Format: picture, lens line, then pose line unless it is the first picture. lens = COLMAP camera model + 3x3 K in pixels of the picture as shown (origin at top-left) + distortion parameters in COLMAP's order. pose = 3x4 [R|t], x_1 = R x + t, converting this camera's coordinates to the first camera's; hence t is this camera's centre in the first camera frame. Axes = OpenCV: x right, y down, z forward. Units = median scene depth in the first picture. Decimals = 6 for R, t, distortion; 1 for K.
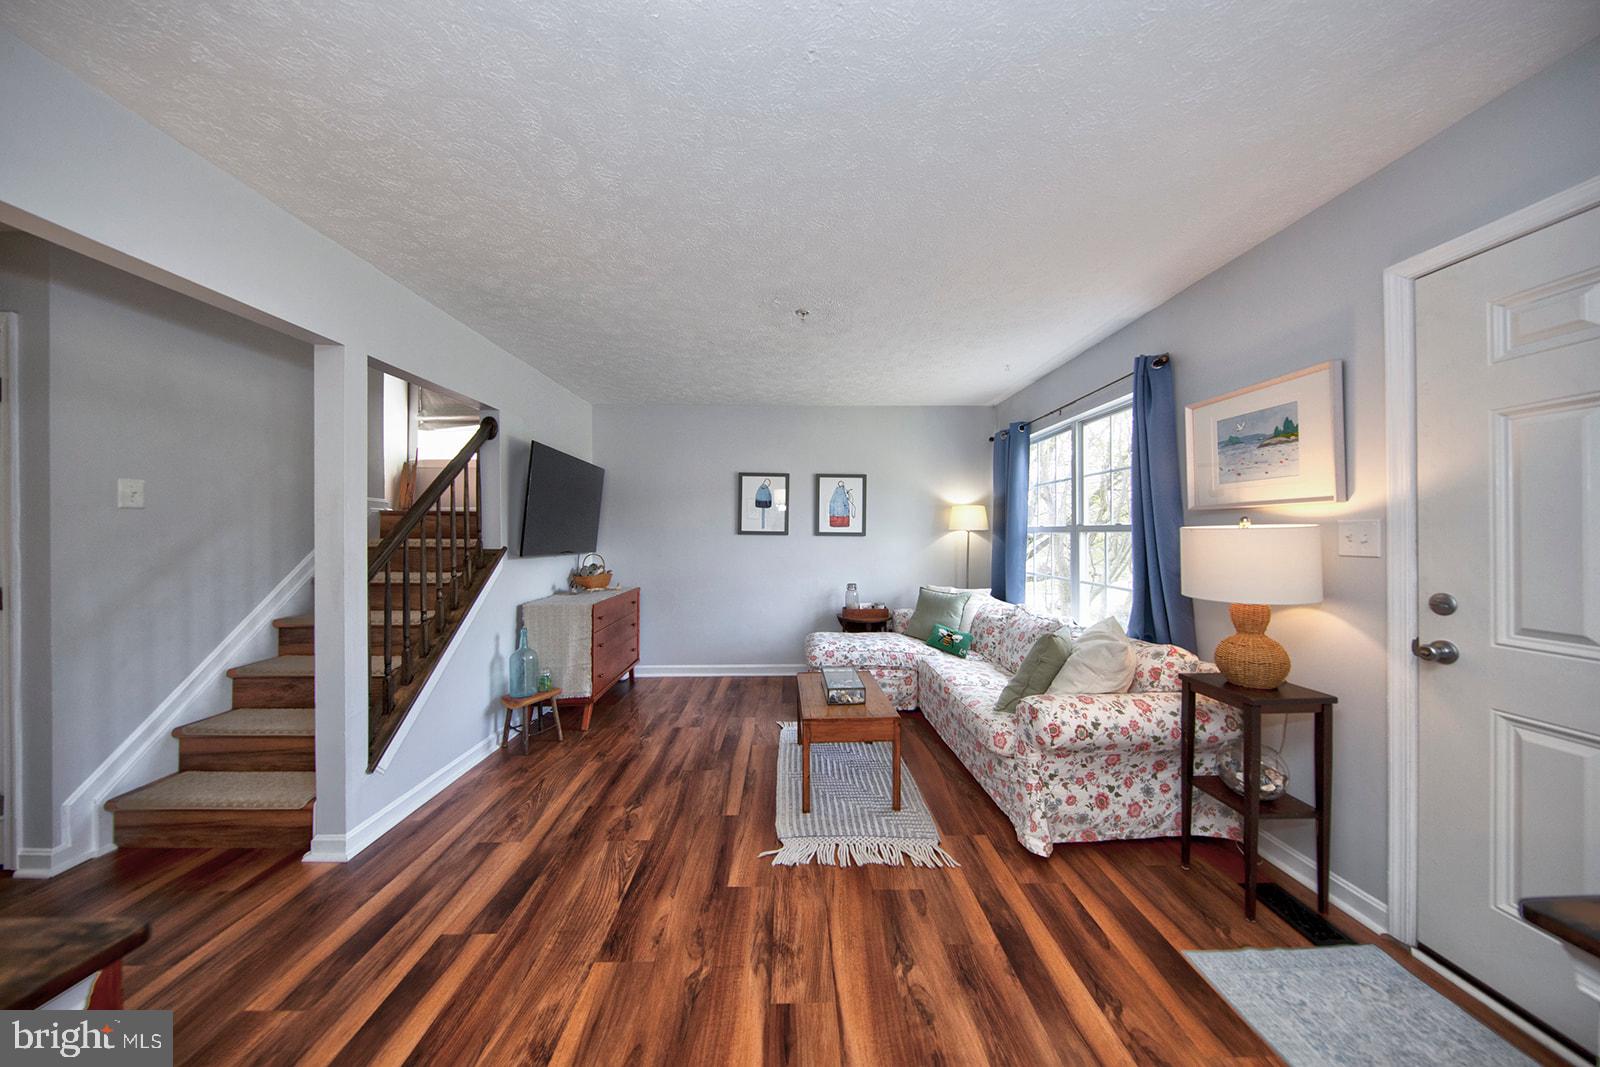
lens RADIAL K [[497.6, 0, 801.0], [0, 497.6, 532.9], [0, 0, 1]] dist [-0.007494, -0.000008]
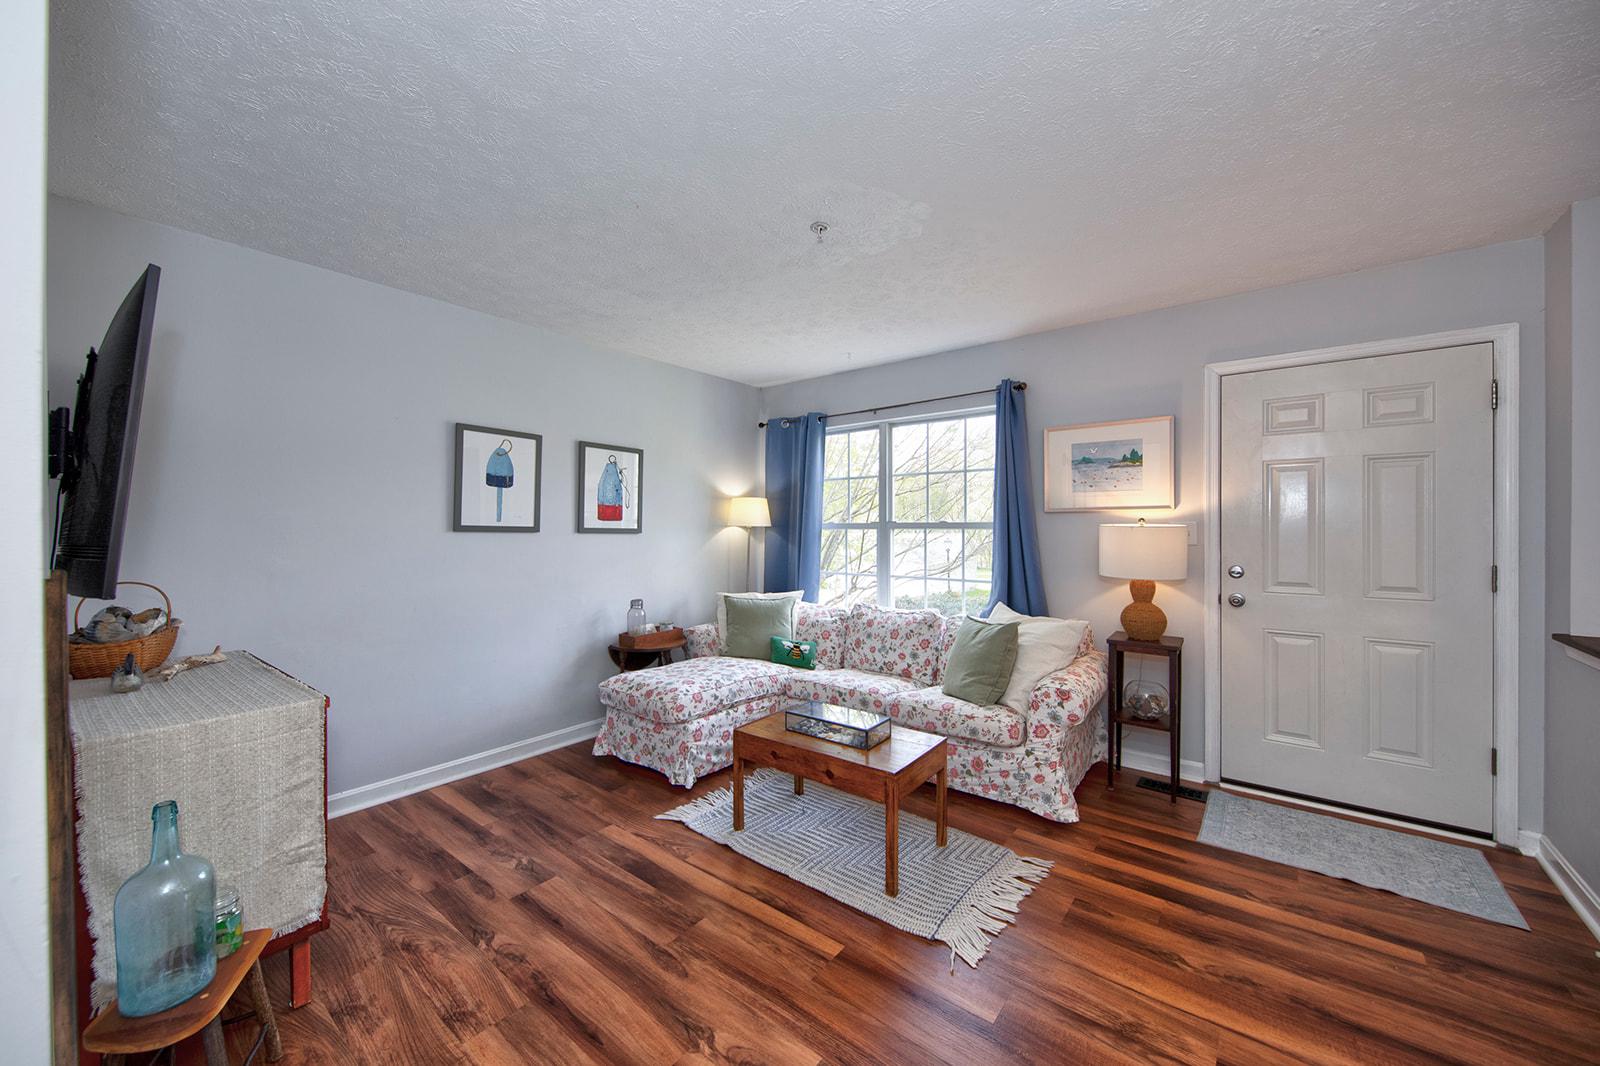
lens RADIAL K [[592.2, 0, 800.1], [0, 592.2, 526.9], [0, 0, 1]] dist [0.006864, -0.000548]
pose [[0.644577, 0.004090, 0.764528, -0.502063], [-0.001541, 0.999991, -0.004050, 0.000146], [-0.764538, 0.001432, 0.644577, 0.333458]]
